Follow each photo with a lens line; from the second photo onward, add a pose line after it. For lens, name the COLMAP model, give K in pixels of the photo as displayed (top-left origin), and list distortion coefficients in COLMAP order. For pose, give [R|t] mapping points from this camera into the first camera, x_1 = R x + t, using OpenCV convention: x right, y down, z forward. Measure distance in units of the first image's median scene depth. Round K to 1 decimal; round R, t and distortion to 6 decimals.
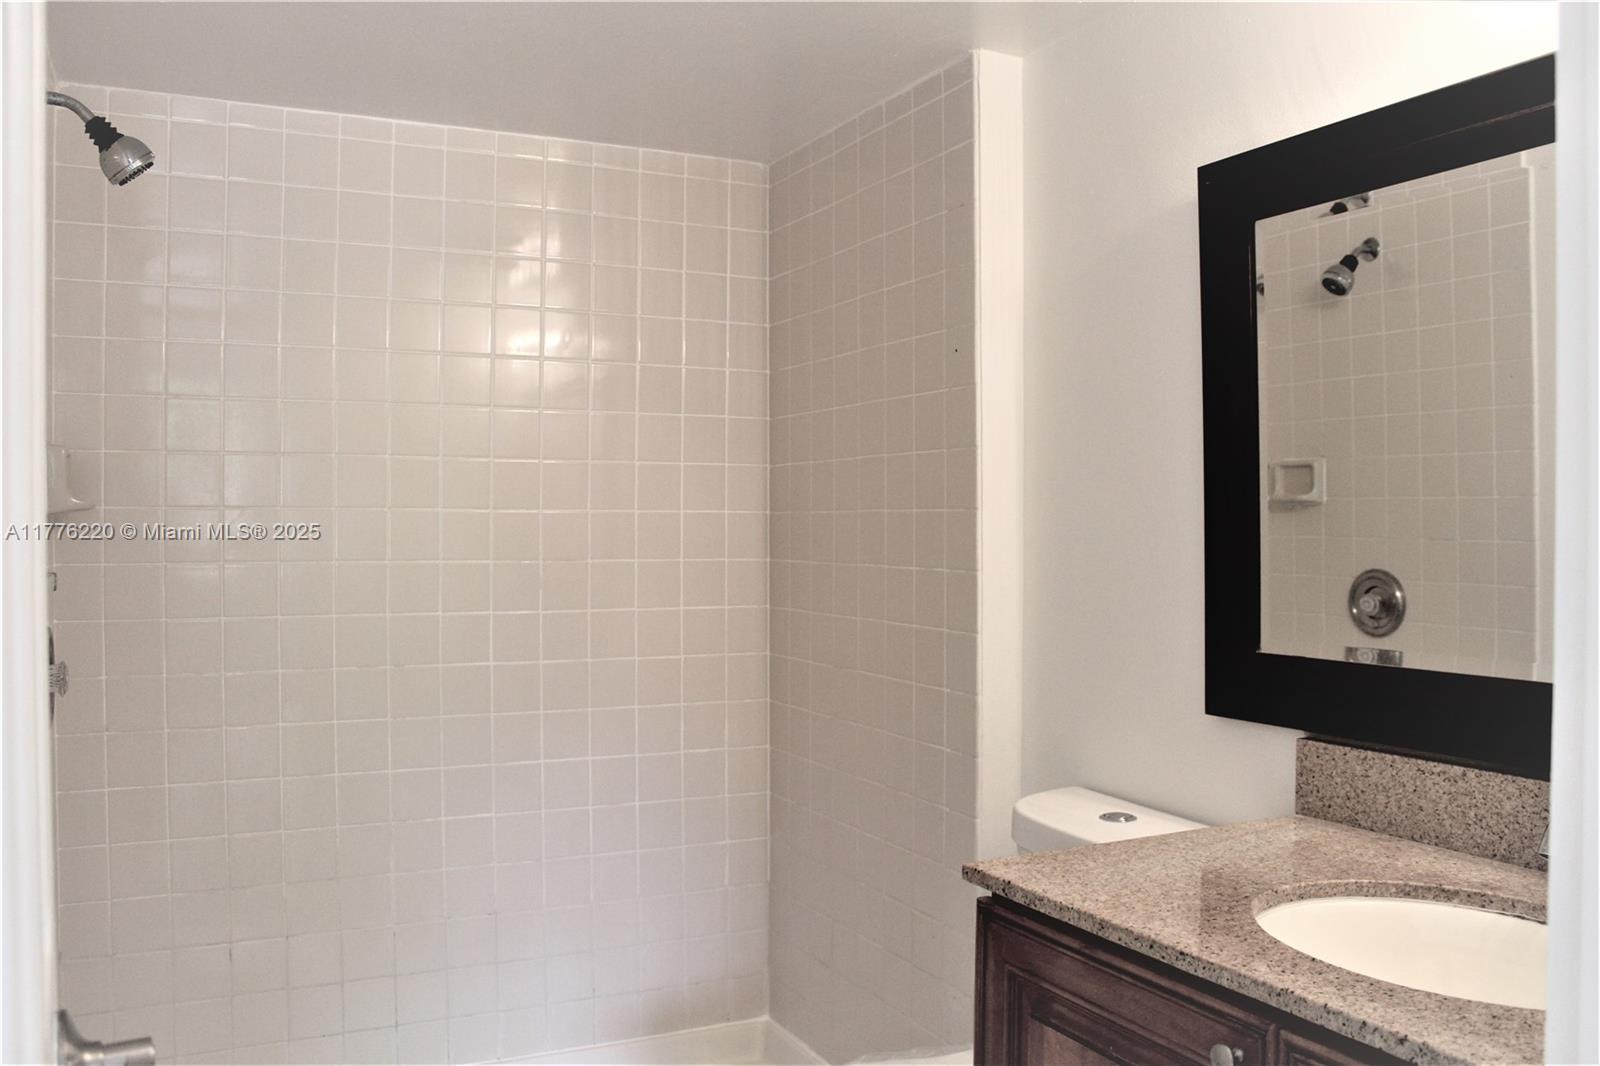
lens RADIAL K [[1364.0, 0, 805.8], [0, 1364.0, 535.8], [0, 0, 1]] dist [-0.148482, 0.136689]
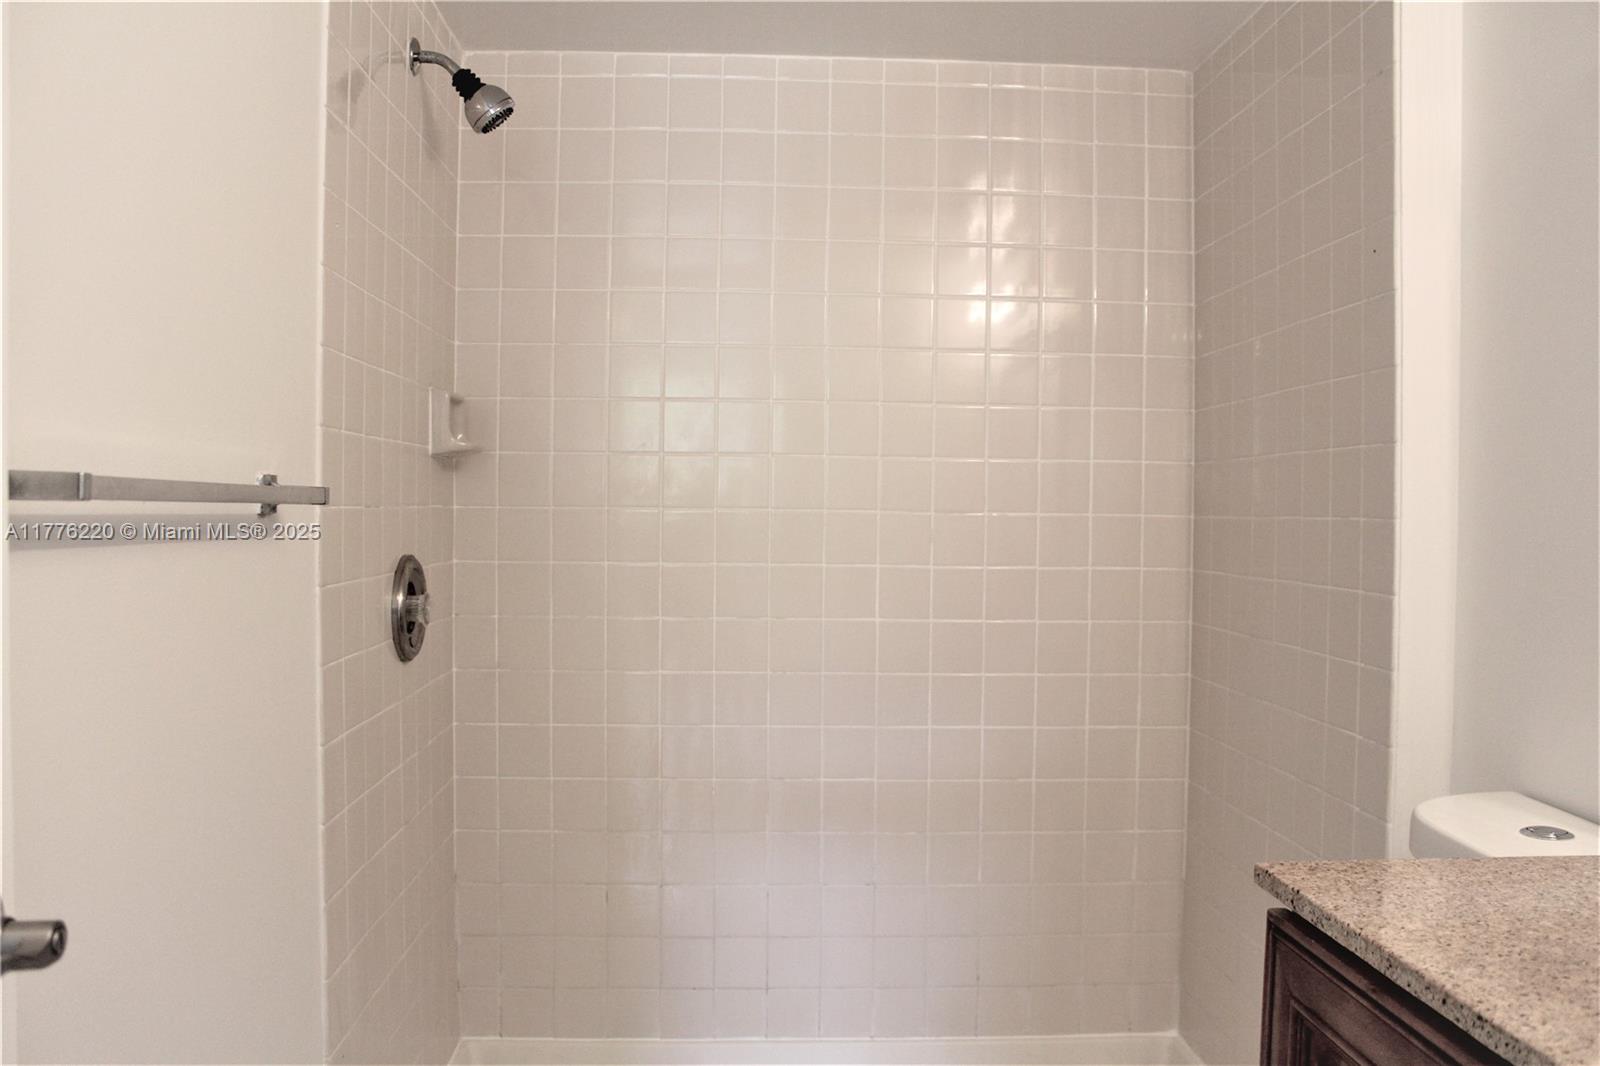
lens RADIAL K [[1364.0, 0, 792.5], [0, 1364.0, 532.0], [0, 0, 1]] dist [-0.148482, 0.136689]
pose [[0.915758, 0.013610, -0.401500, 0.128335], [-0.011982, 0.999907, 0.006565, 0.036994], [0.401552, -0.001201, 0.915836, 0.139977]]
